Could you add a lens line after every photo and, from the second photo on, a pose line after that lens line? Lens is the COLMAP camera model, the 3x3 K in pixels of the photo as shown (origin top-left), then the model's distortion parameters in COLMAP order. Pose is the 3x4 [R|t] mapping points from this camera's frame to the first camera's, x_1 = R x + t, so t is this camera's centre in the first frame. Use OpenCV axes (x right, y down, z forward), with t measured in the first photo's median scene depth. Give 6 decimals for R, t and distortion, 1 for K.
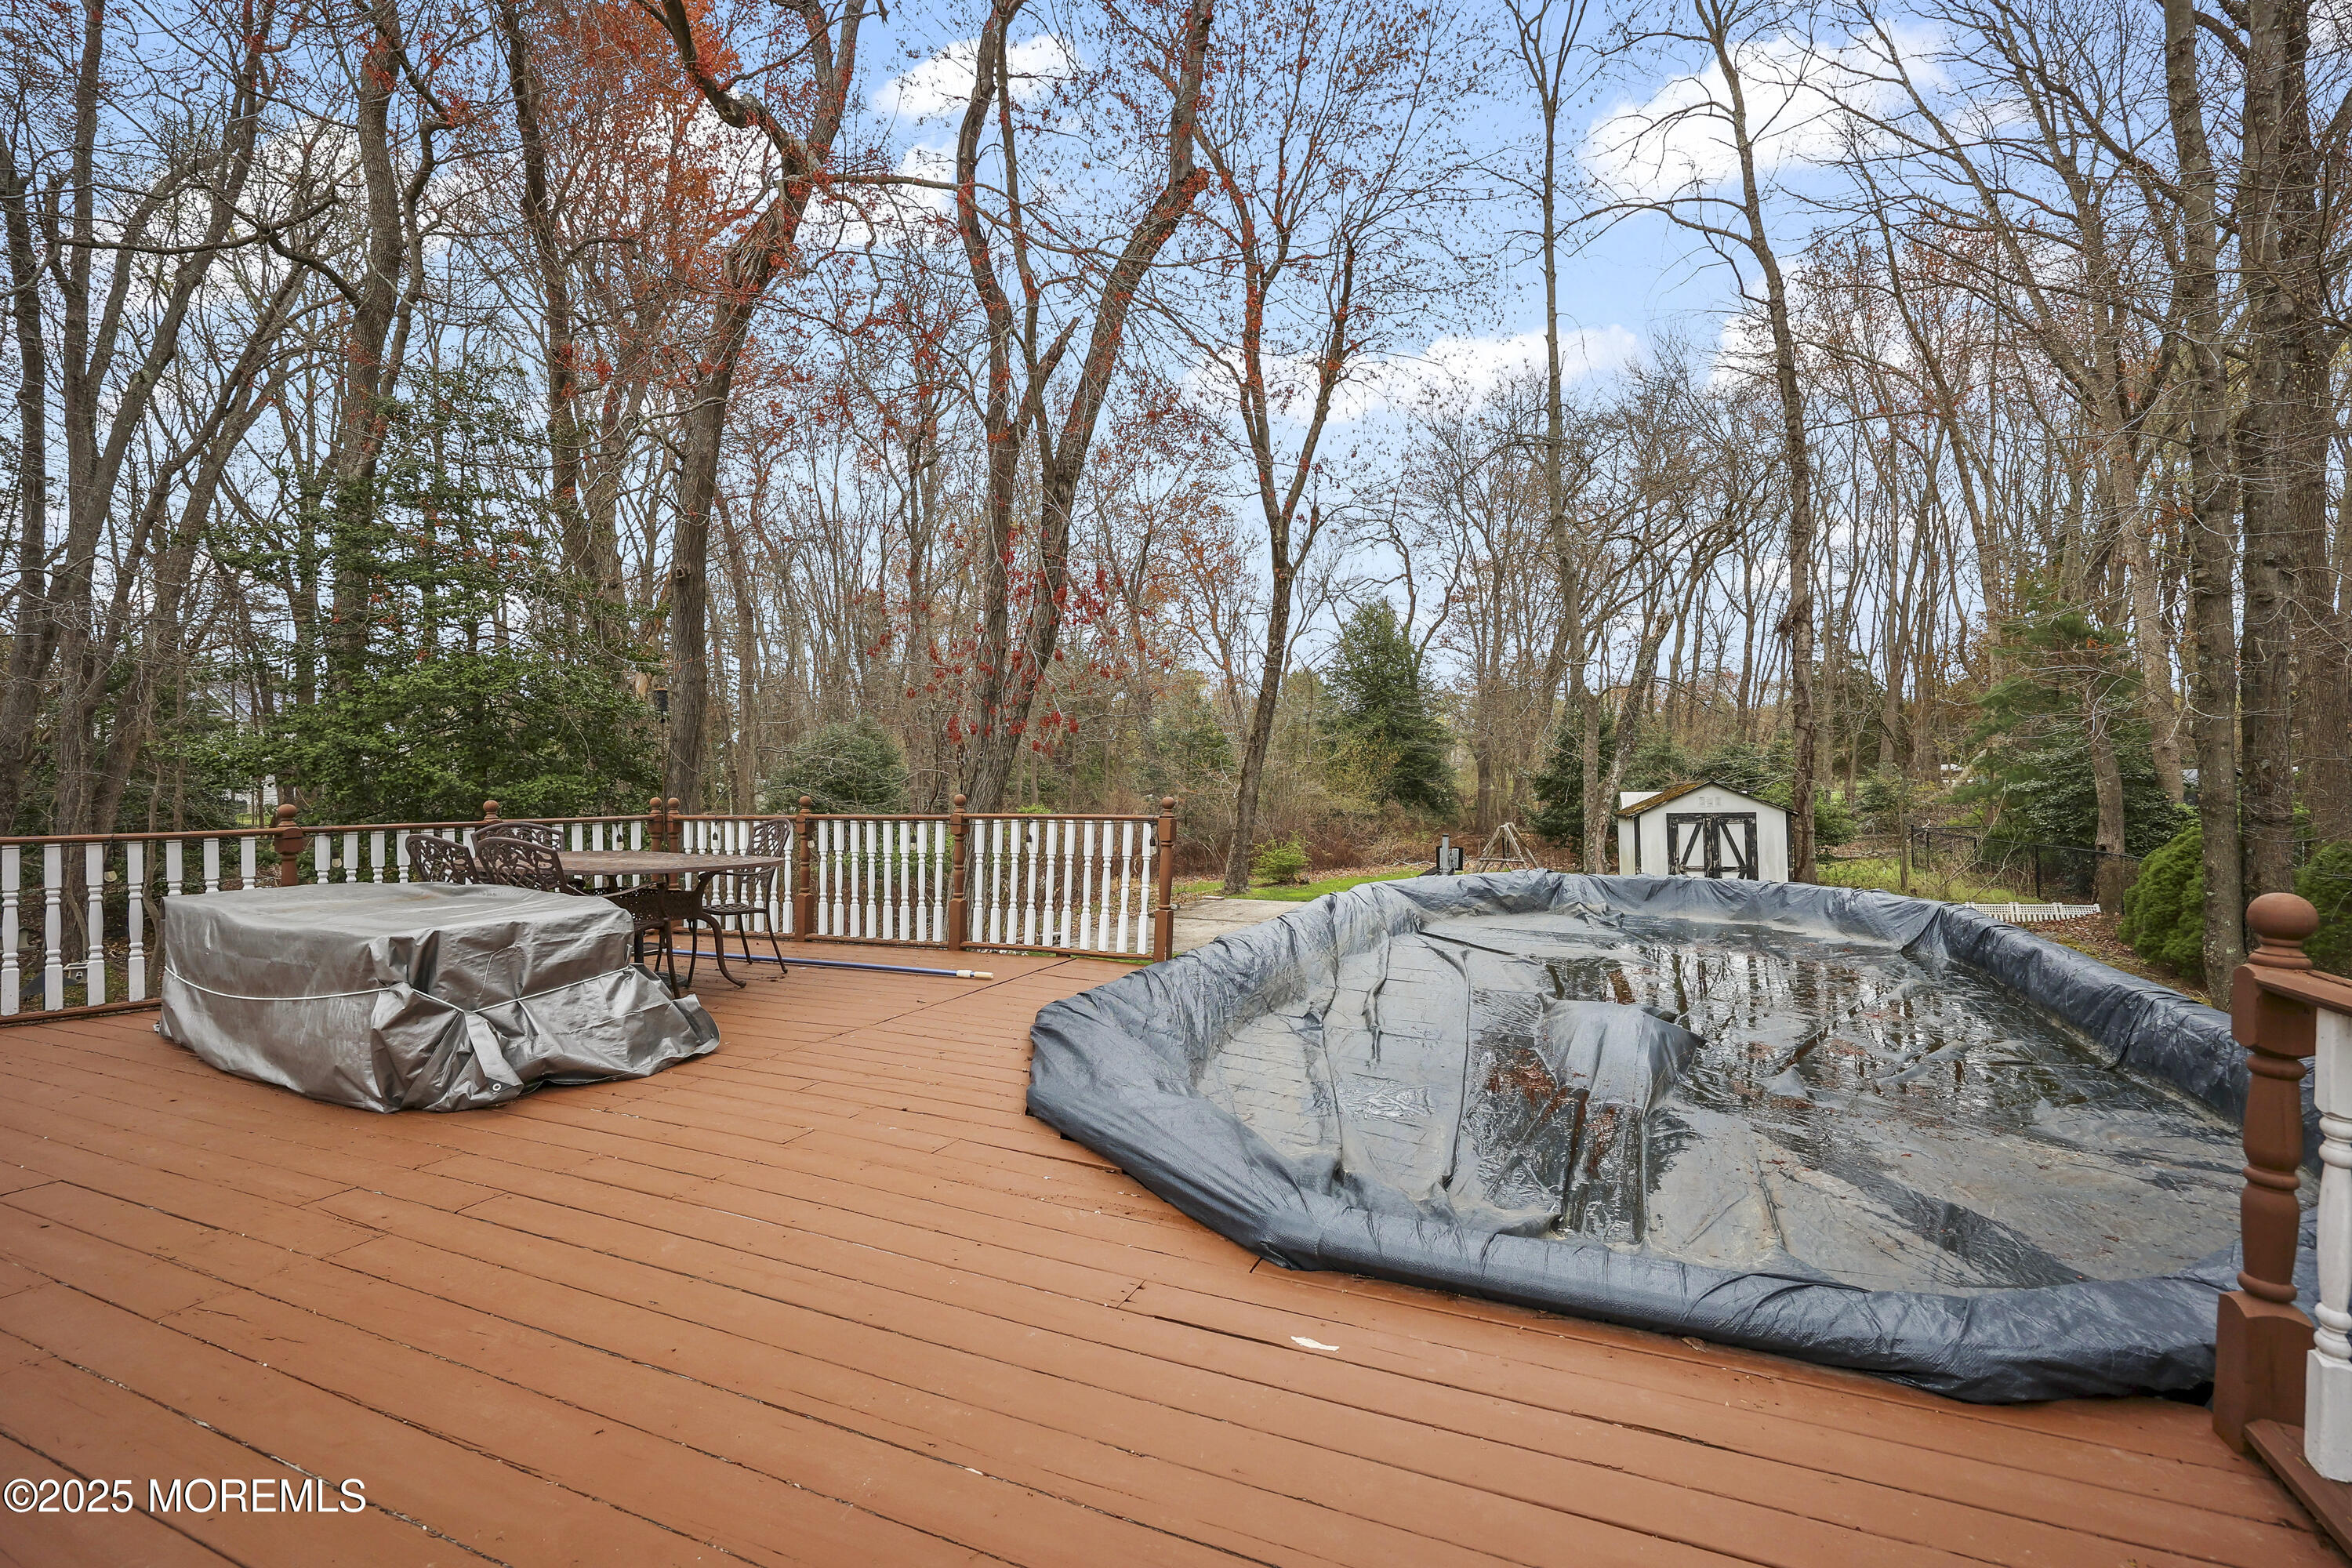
lens RADIAL K [[1027.8, 0, 1176.4], [0, 1027.8, 772.7], [0, 0, 1]] dist [0.000706, -0.000007]
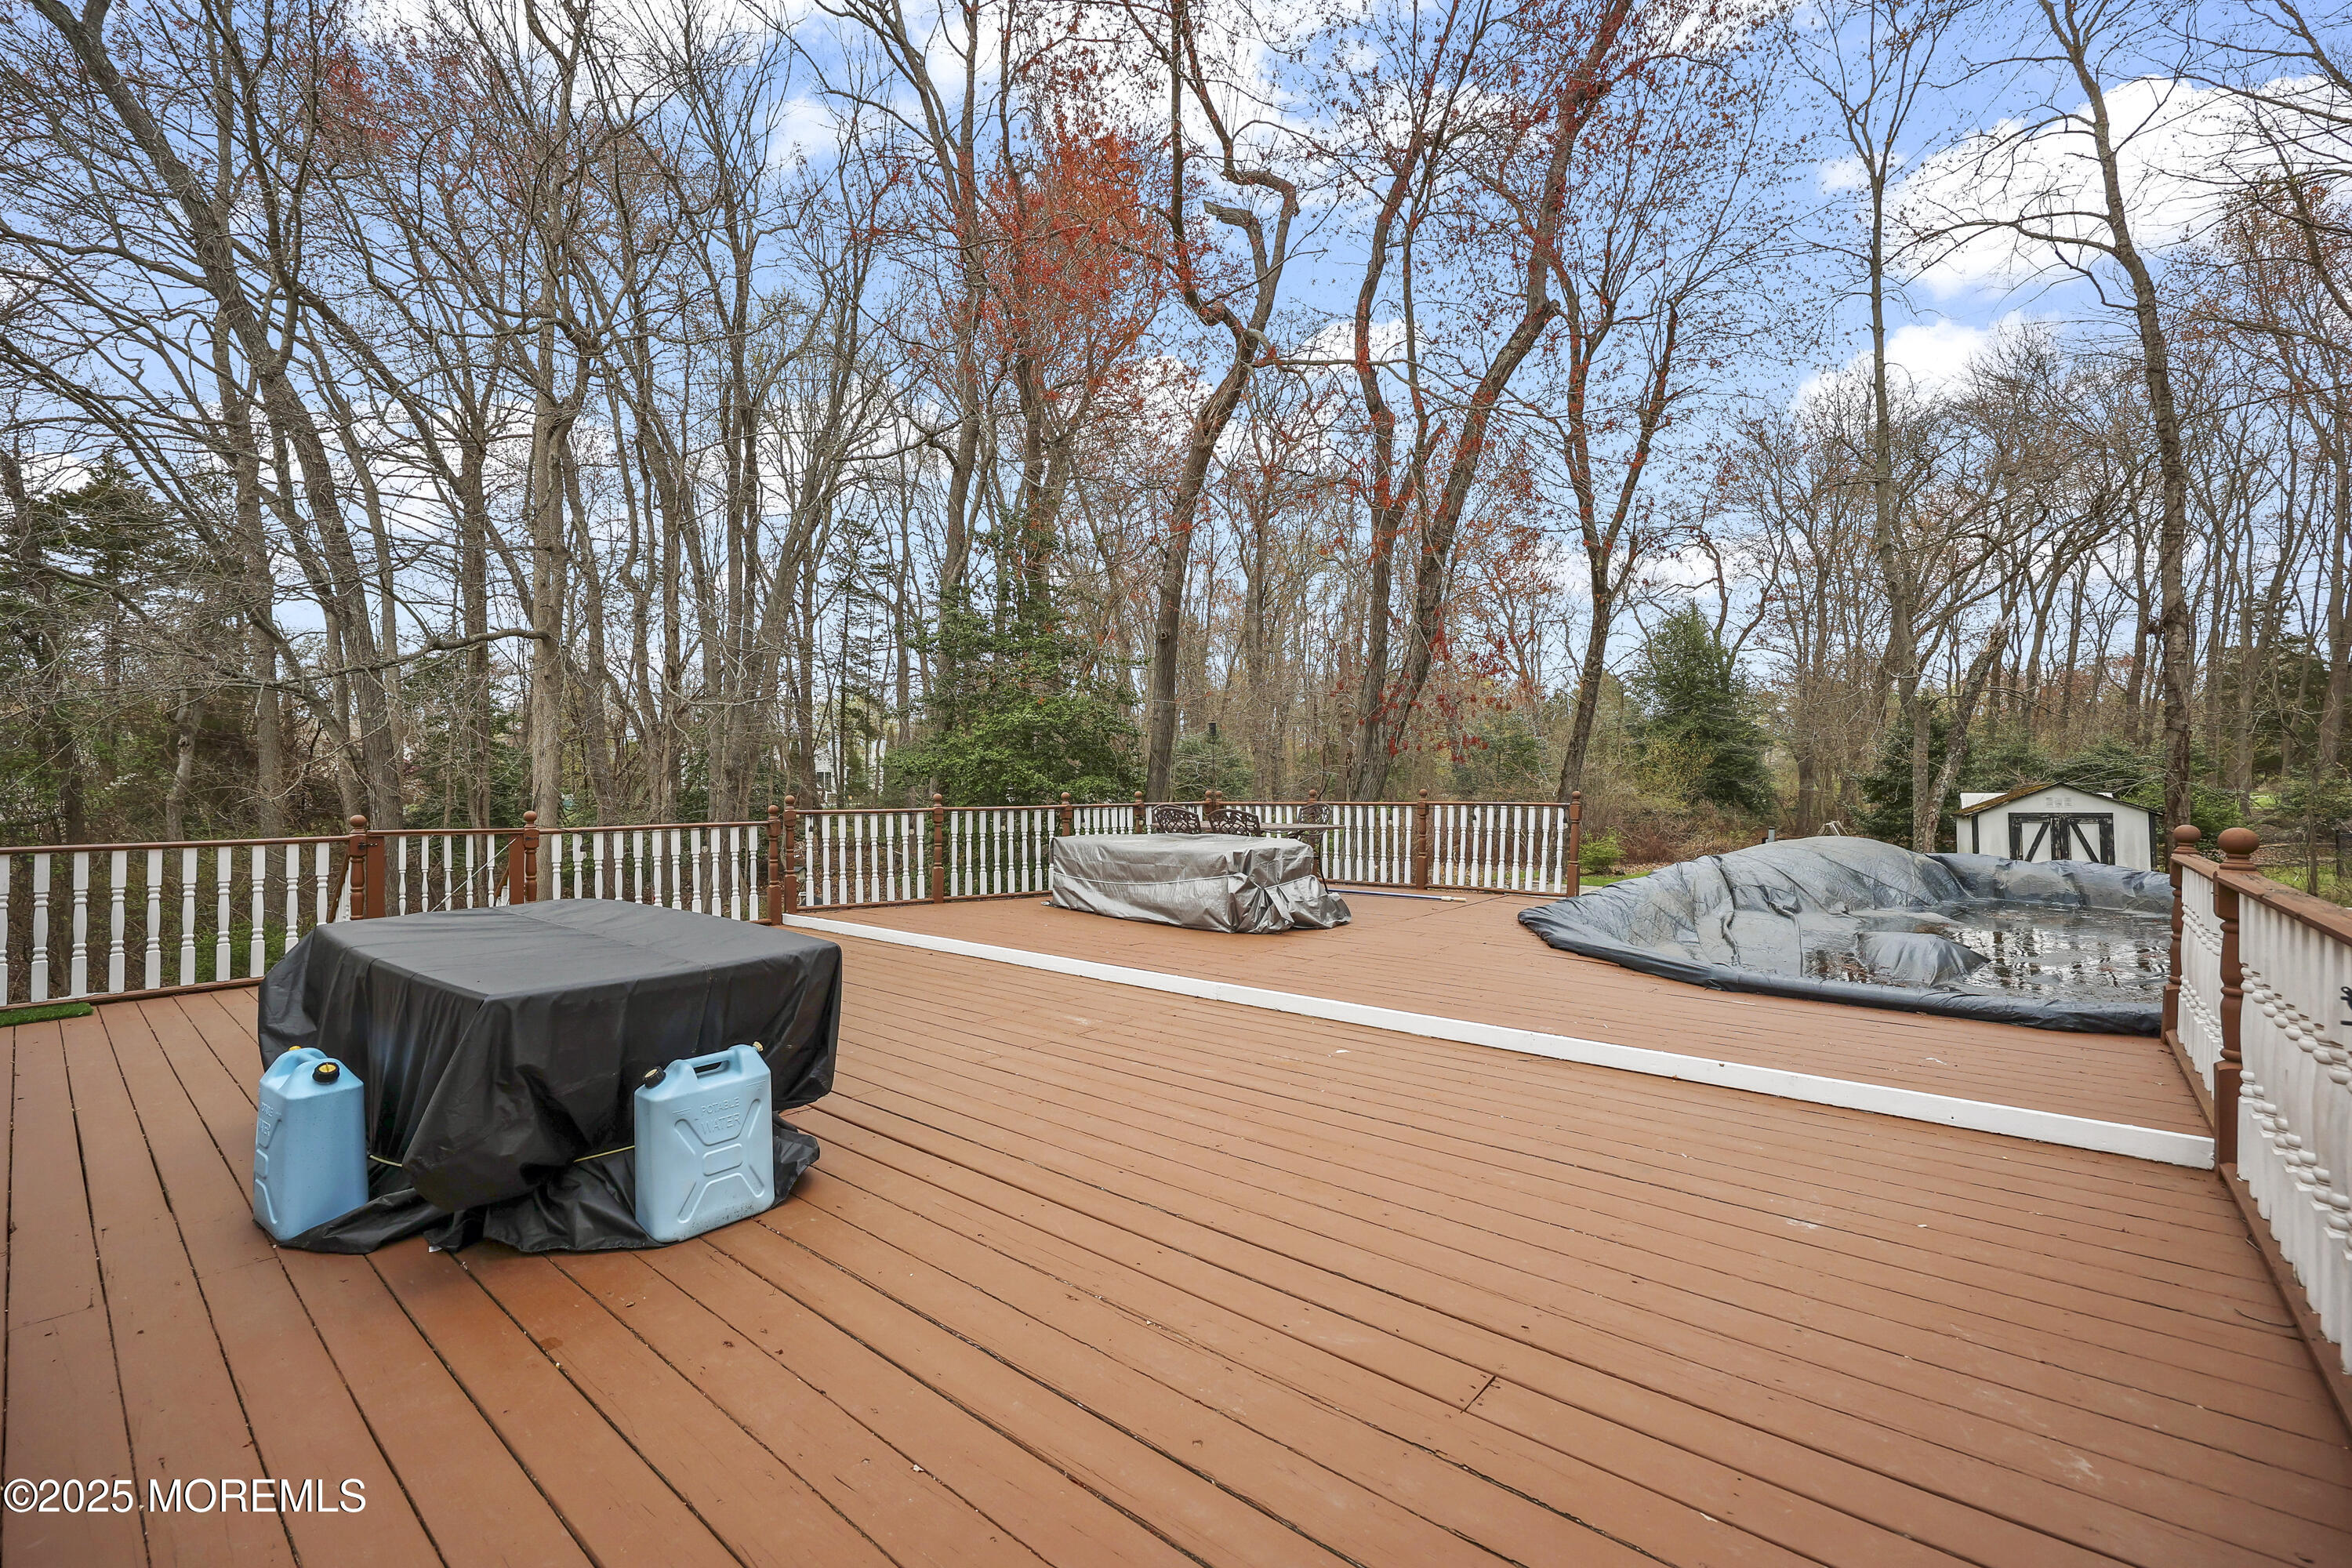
lens RADIAL K [[952.2, 0, 1170.1], [0, 952.2, 772.7], [0, 0, 1]] dist [0.001115, 0.000353]
pose [[0.956343, 0.001100, -0.292244, -0.052423], [-0.001064, 0.999999, 0.000285, -0.001147], [0.292244, 0.000038, 0.956344, -0.162409]]
